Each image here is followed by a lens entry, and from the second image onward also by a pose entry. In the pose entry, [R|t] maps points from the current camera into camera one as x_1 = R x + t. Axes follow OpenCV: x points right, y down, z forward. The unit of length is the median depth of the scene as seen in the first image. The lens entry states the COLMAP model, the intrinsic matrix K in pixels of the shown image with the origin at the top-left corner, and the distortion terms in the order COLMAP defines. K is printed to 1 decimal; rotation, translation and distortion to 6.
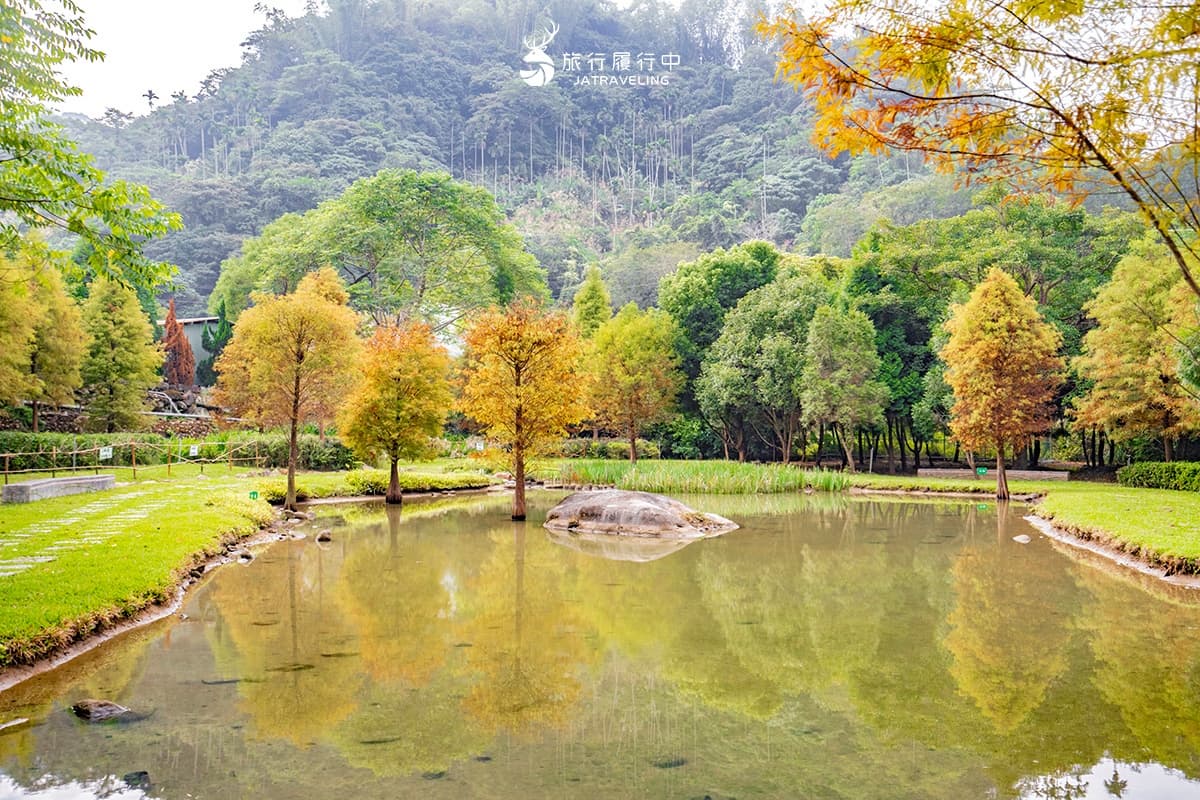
lens RADIAL K [[1406.6, 0, 601.7], [0, 1406.6, 406.2], [0, 0, 1]] dist [0.129708, 0.000000]
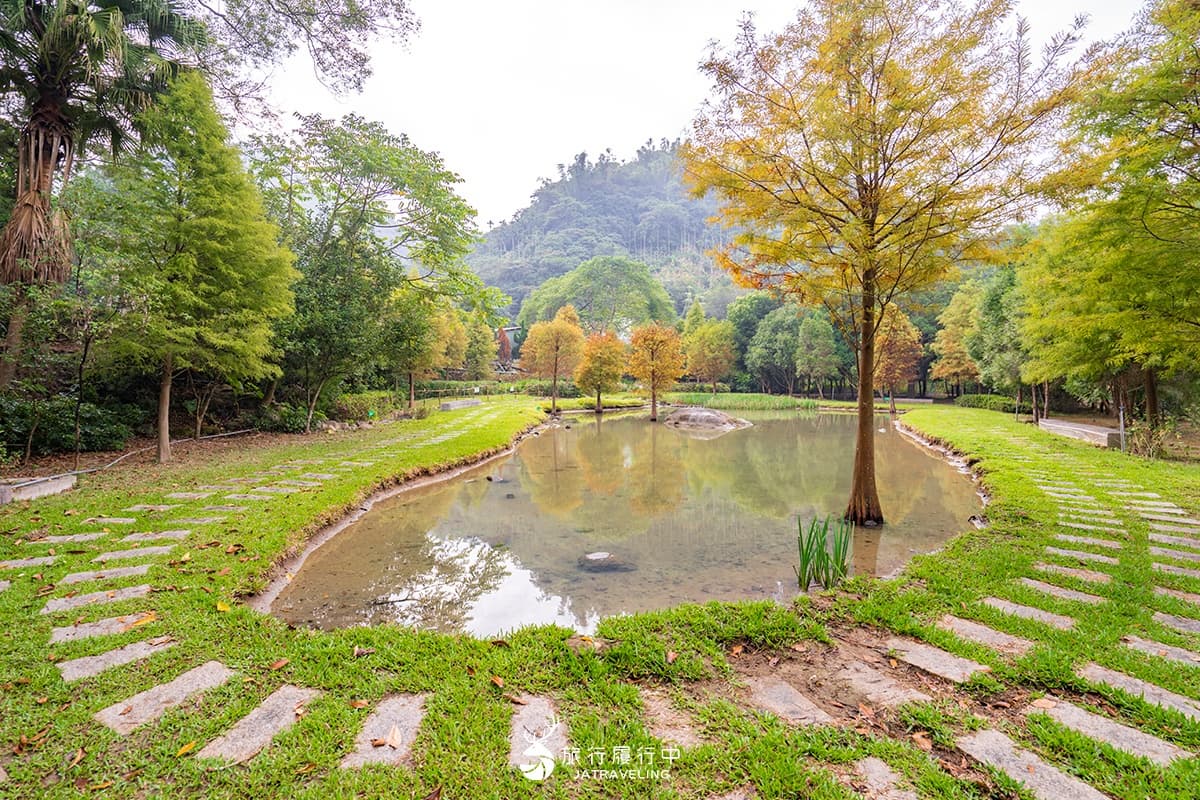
lens RADIAL K [[1406.6, 0, 600.0], [0, 1406.6, 401.1], [0, 0, 1]] dist [0.129708, 0.000000]
pose [[0.983840, 0.005084, -0.178975, 0.231650], [0.004862, 0.998470, 0.055089, -0.066329], [0.178981, -0.055069, 0.982310, -1.082908]]
